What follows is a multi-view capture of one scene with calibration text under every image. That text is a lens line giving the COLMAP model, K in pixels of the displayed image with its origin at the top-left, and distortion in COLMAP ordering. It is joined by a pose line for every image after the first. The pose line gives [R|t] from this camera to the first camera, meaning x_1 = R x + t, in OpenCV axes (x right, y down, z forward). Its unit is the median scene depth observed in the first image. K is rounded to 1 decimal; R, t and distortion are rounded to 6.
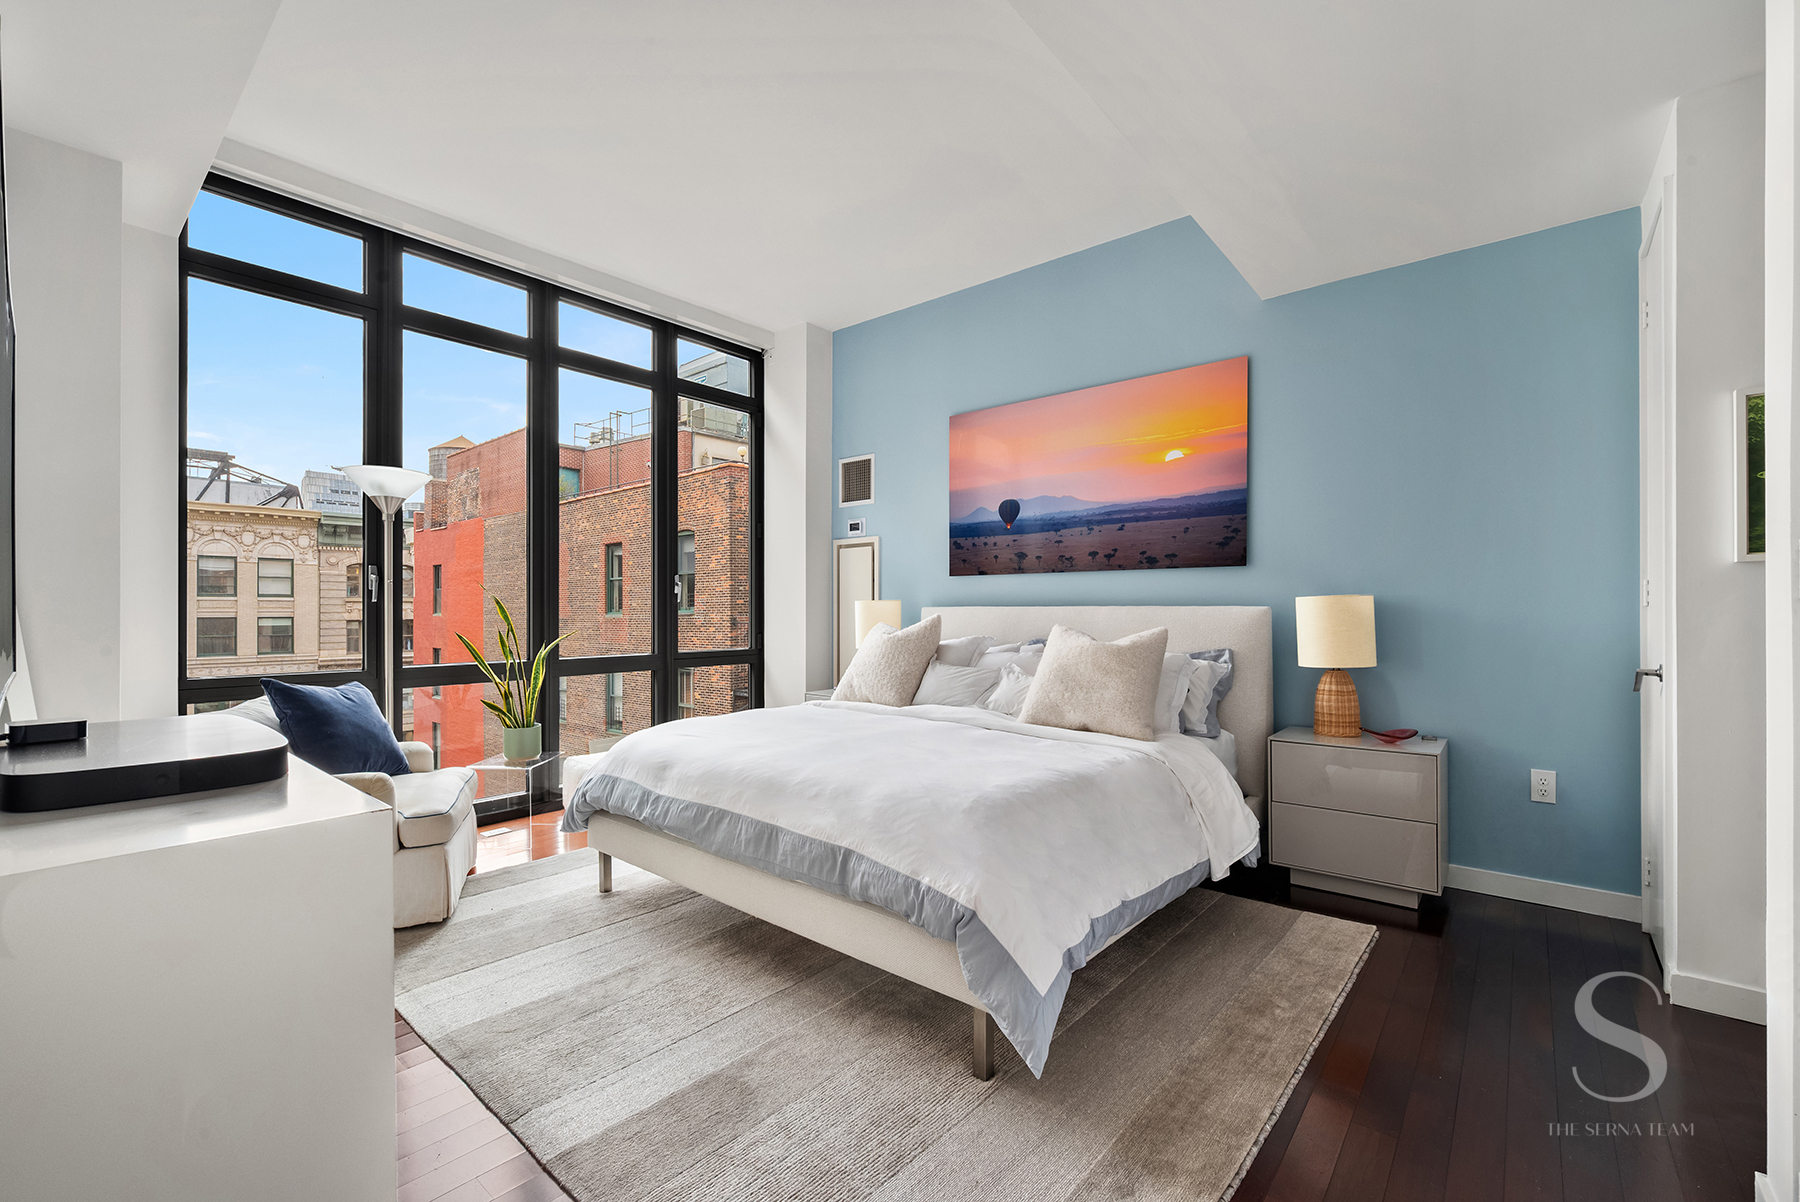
lens RADIAL K [[748.0, 0, 893.1], [0, 748.0, 611.2], [0, 0, 1]] dist [-0.002476, -0.000202]
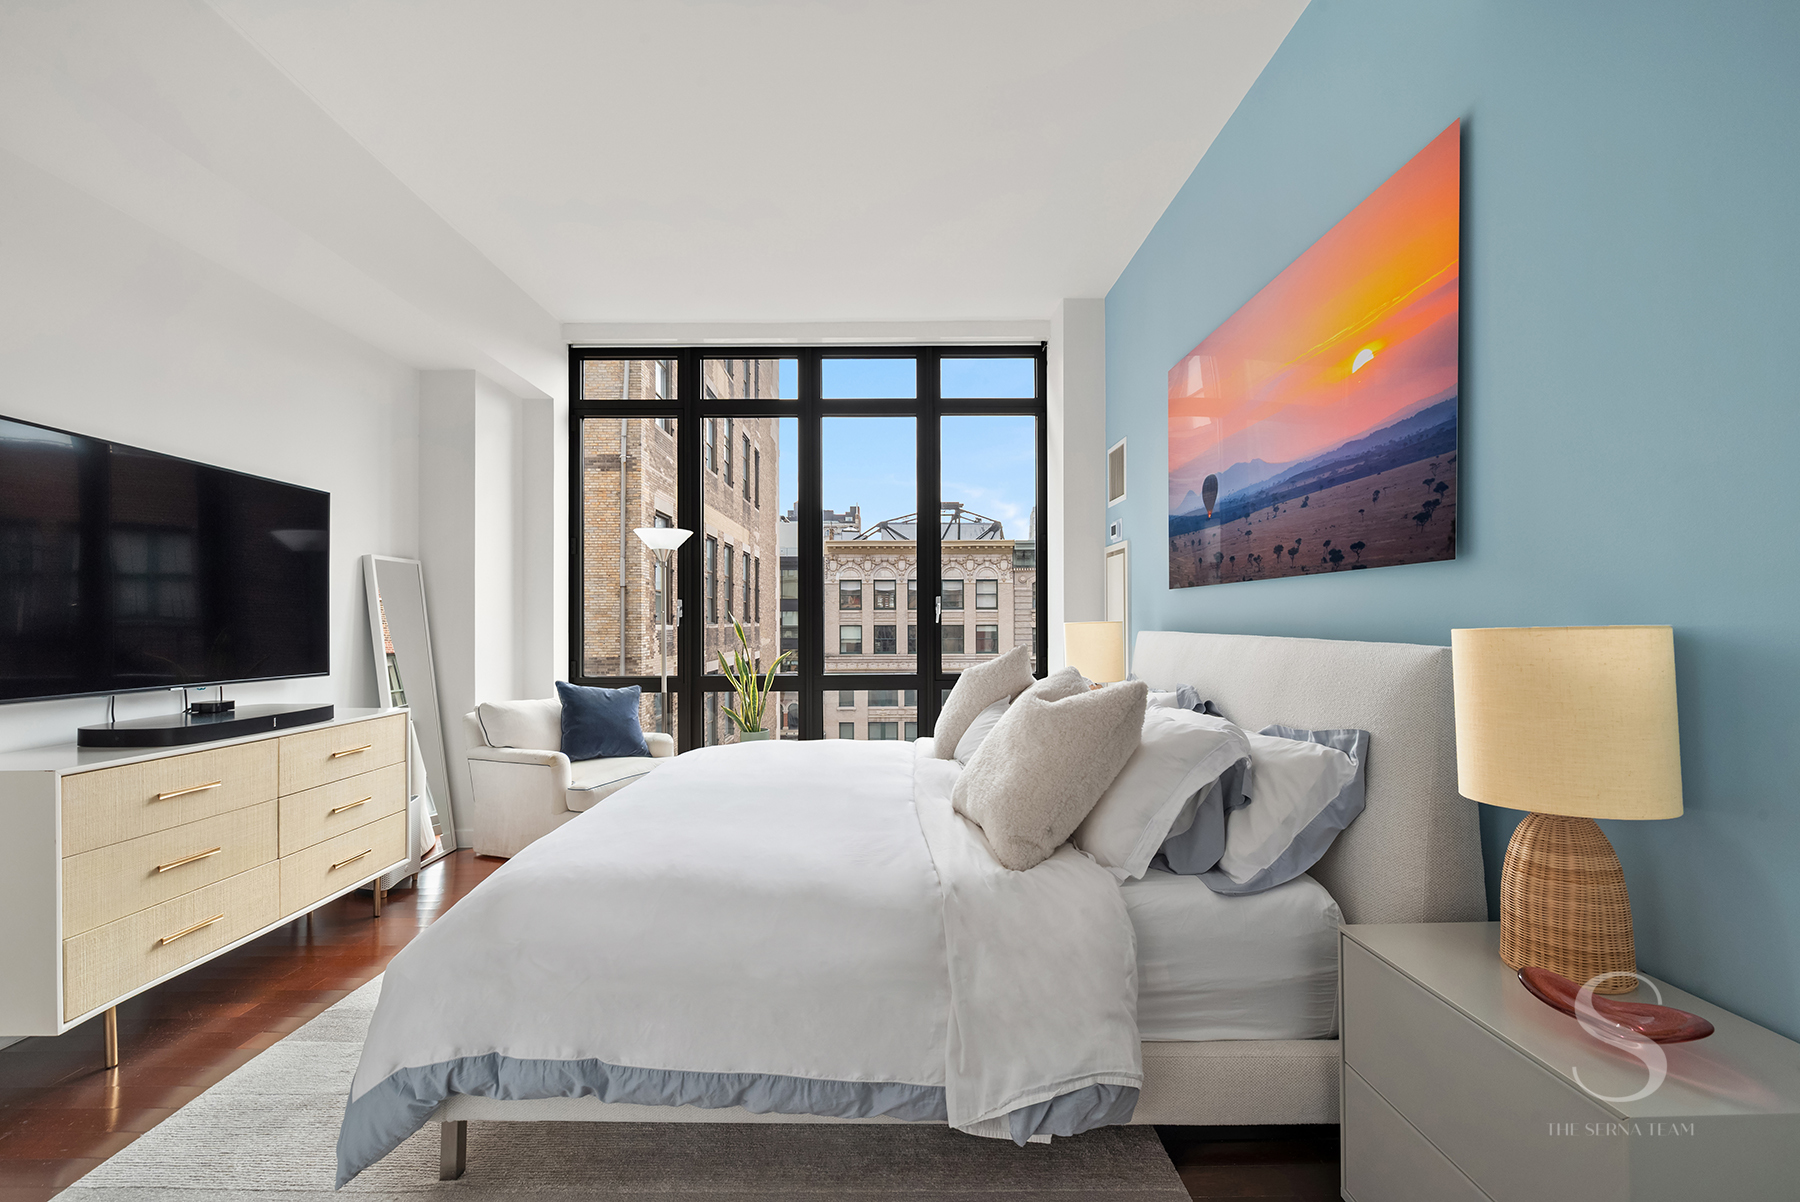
lens RADIAL K [[748.0, 0, 893.1], [0, 748.0, 611.2], [0, 0, 1]] dist [-0.002476, -0.000202]
pose [[0.656128, -0.011168, -0.754567, 0.450244], [0.003780, 0.999927, -0.011512, -0.017745], [0.754640, 0.004701, 0.656122, 0.316043]]
